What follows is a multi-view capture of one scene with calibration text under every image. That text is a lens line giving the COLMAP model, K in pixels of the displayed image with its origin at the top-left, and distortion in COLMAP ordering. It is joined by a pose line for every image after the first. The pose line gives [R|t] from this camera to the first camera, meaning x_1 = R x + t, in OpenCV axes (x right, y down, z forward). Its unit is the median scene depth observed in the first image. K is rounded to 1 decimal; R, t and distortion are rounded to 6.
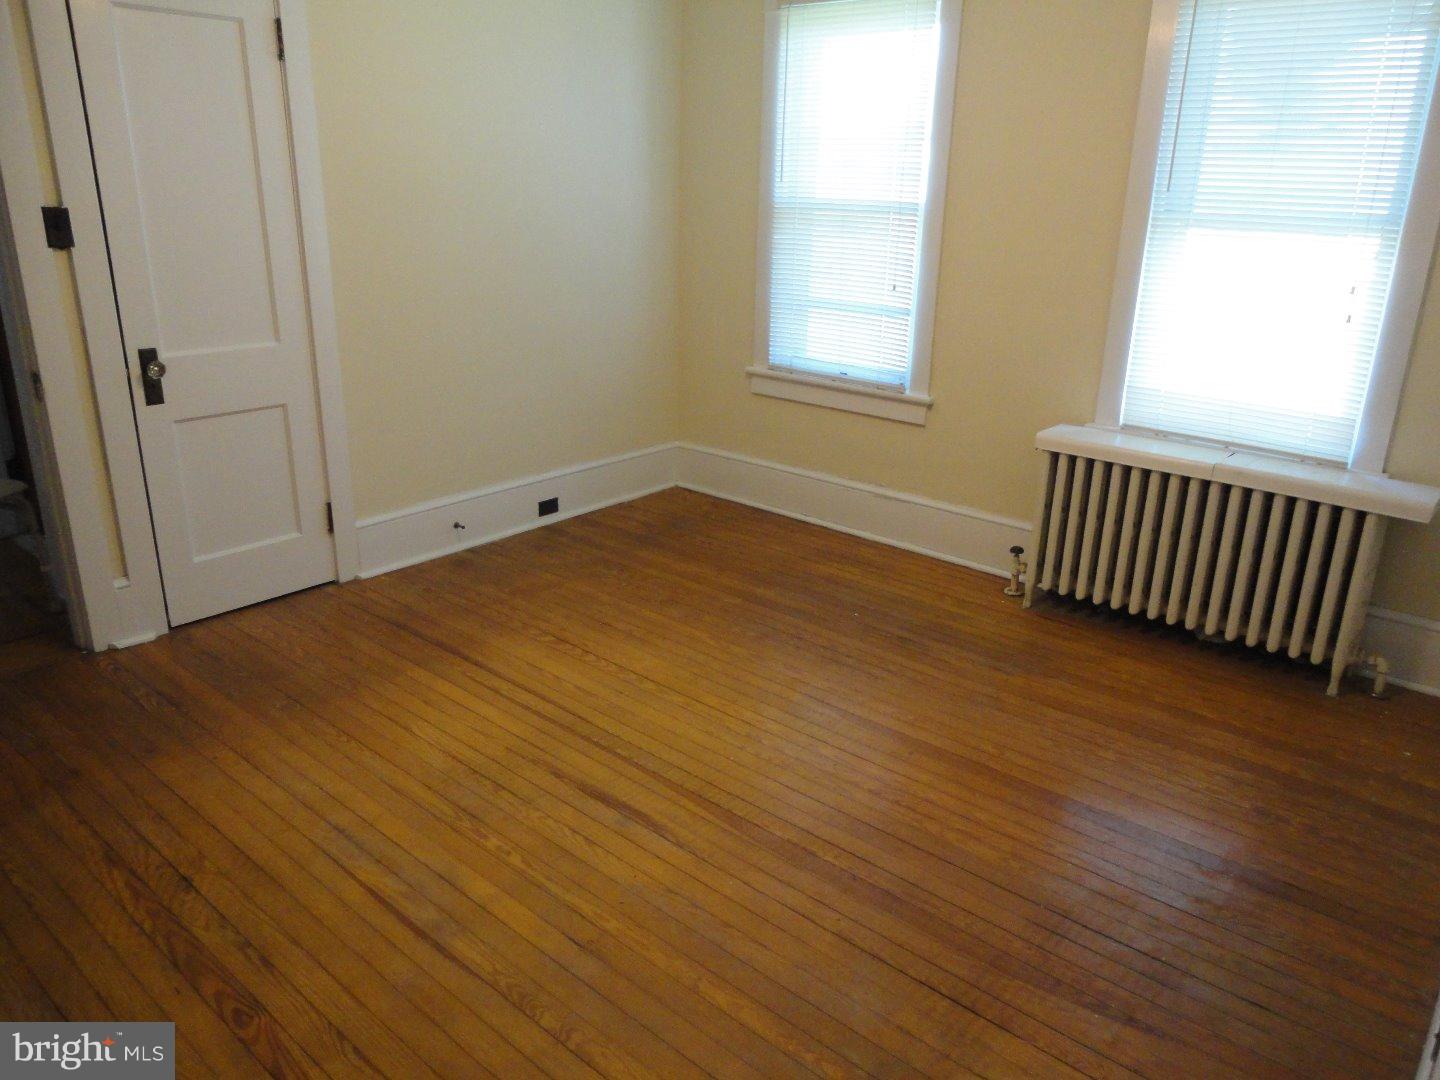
lens RADIAL K [[1048.4, 0, 719.5], [0, 1048.4, 534.9], [0, 0, 1]] dist [-0.026045, 0.029875]
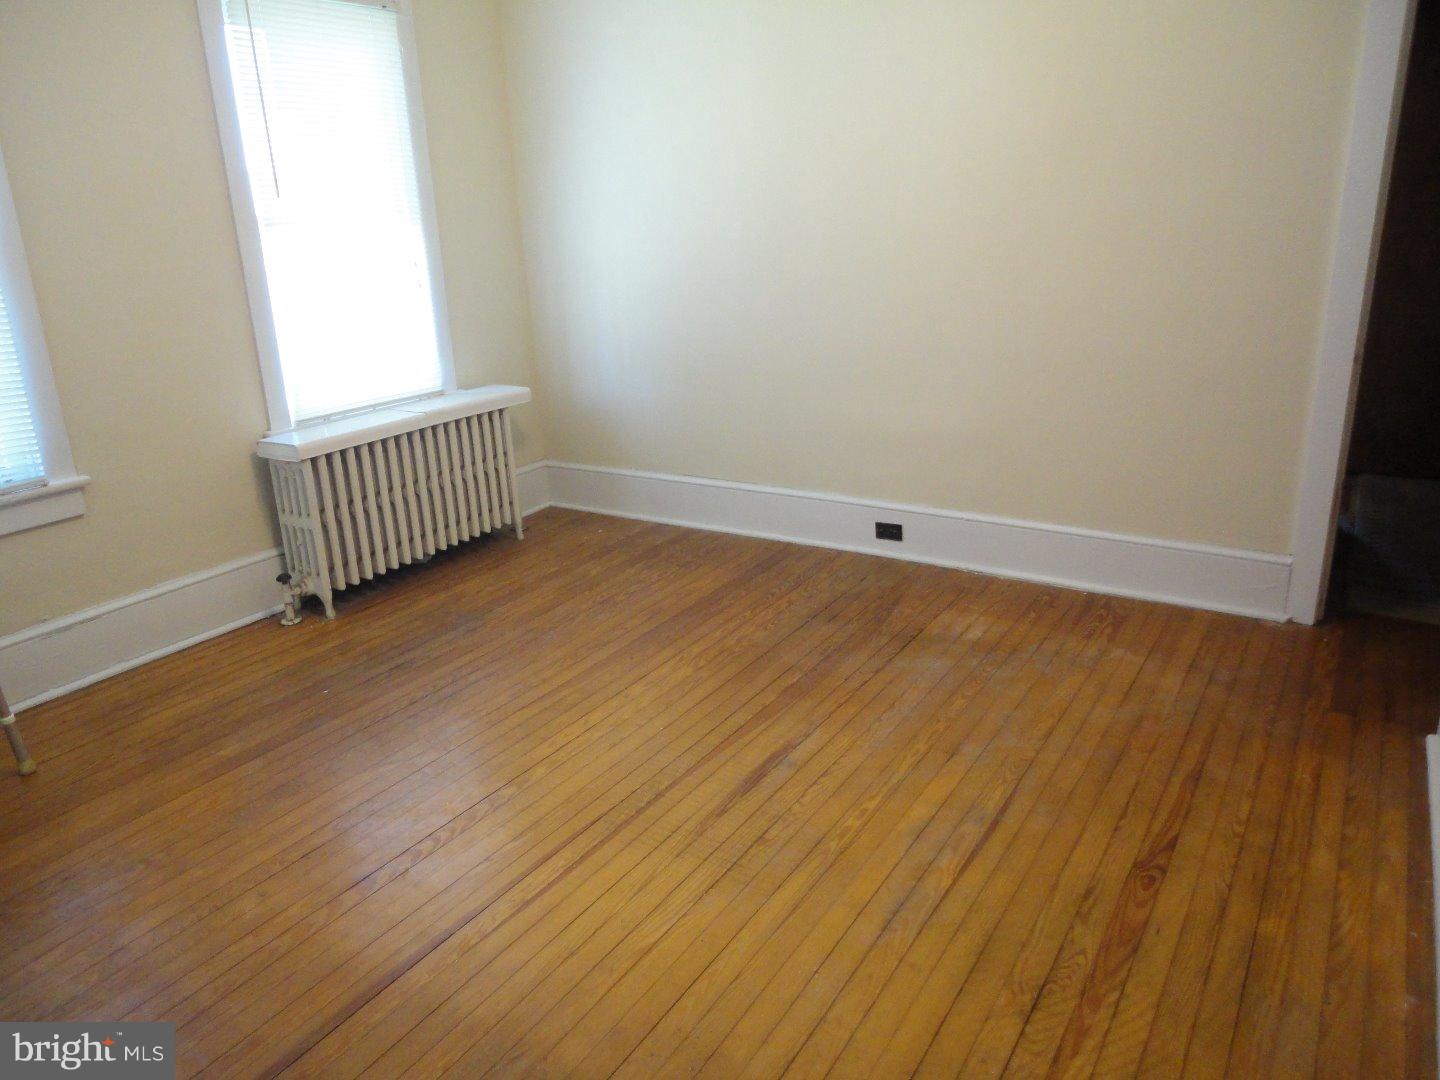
lens RADIAL K [[1048.4, 0, 719.5], [0, 1048.4, 534.9], [0, 0, 1]] dist [-0.026045, 0.029875]
pose [[-0.156264, -0.321232, 0.934019, -0.913011], [0.347306, 0.867378, 0.356418, -0.307844], [-0.924641, 0.380085, -0.023975, 0.895790]]
